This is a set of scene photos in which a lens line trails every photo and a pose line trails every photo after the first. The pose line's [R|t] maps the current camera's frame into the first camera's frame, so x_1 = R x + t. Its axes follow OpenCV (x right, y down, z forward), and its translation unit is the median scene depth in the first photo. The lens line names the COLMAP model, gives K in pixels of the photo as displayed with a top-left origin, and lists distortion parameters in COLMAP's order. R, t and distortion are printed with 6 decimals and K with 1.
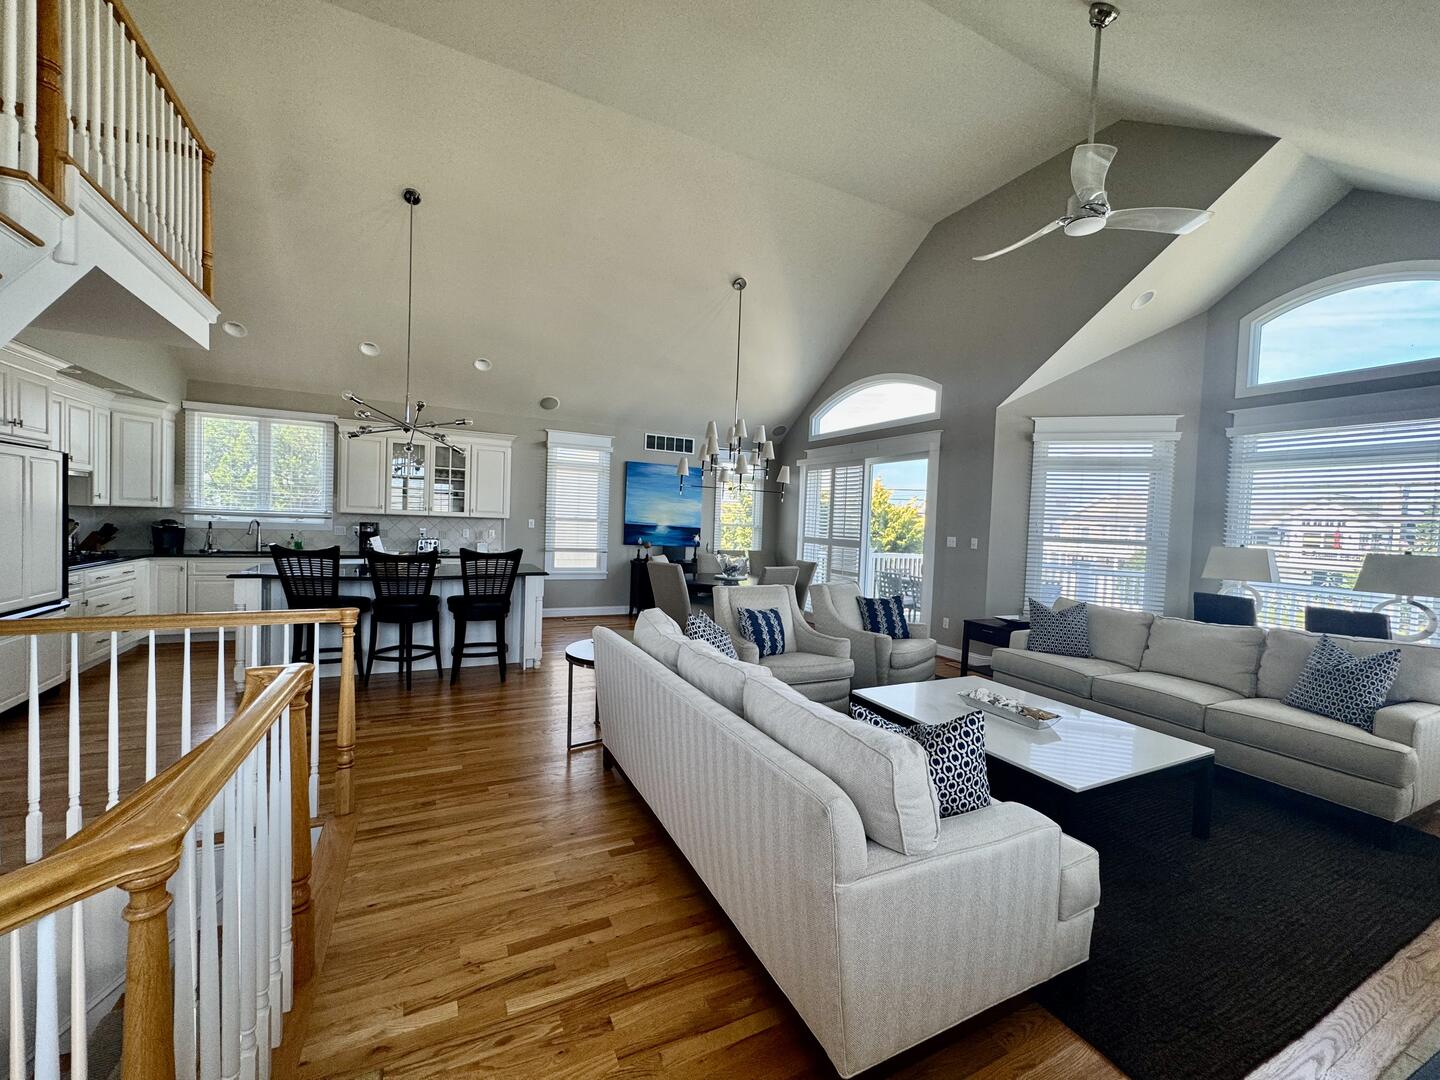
lens RADIAL K [[577.7, 0, 720.0], [0, 577.7, 540.0], [0, 0, 1]] dist [-0.002847, -0.000092]
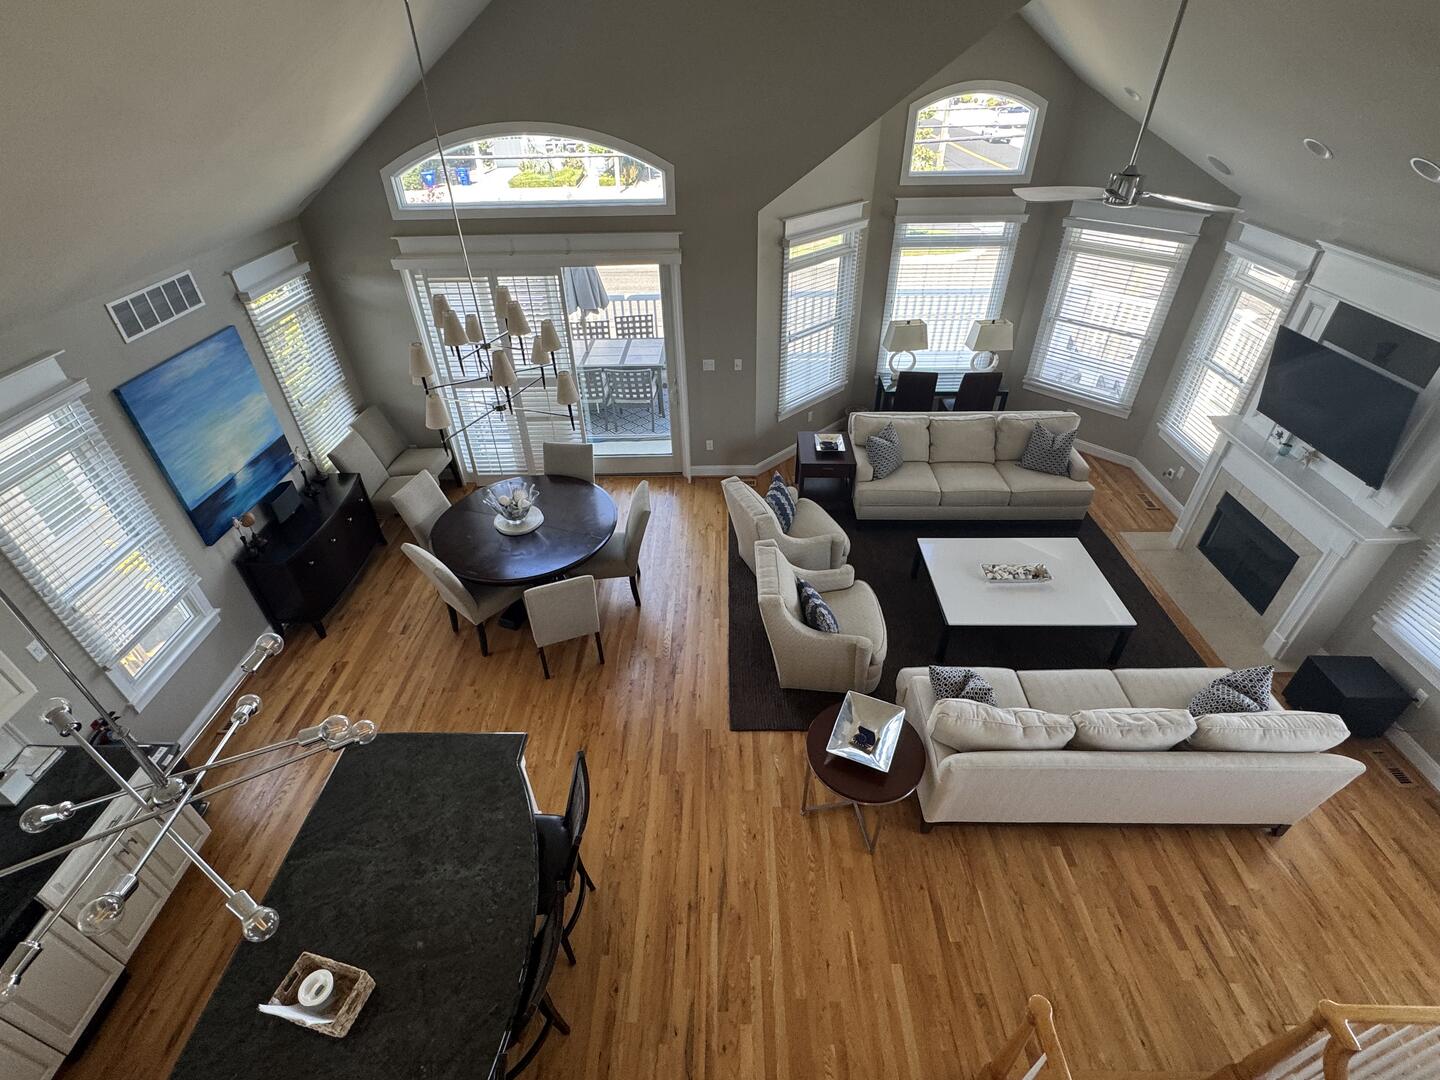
lens RADIAL K [[673.3, 0, 720.0], [0, 673.3, 540.0], [0, 0, 1]] dist [0.001644, -0.000550]
pose [[0.455817, -0.569225, 0.684262, -0.475069], [0.061236, 0.787004, 0.613902, -0.430816], [-0.887964, -0.237925, 0.393587, 0.498259]]
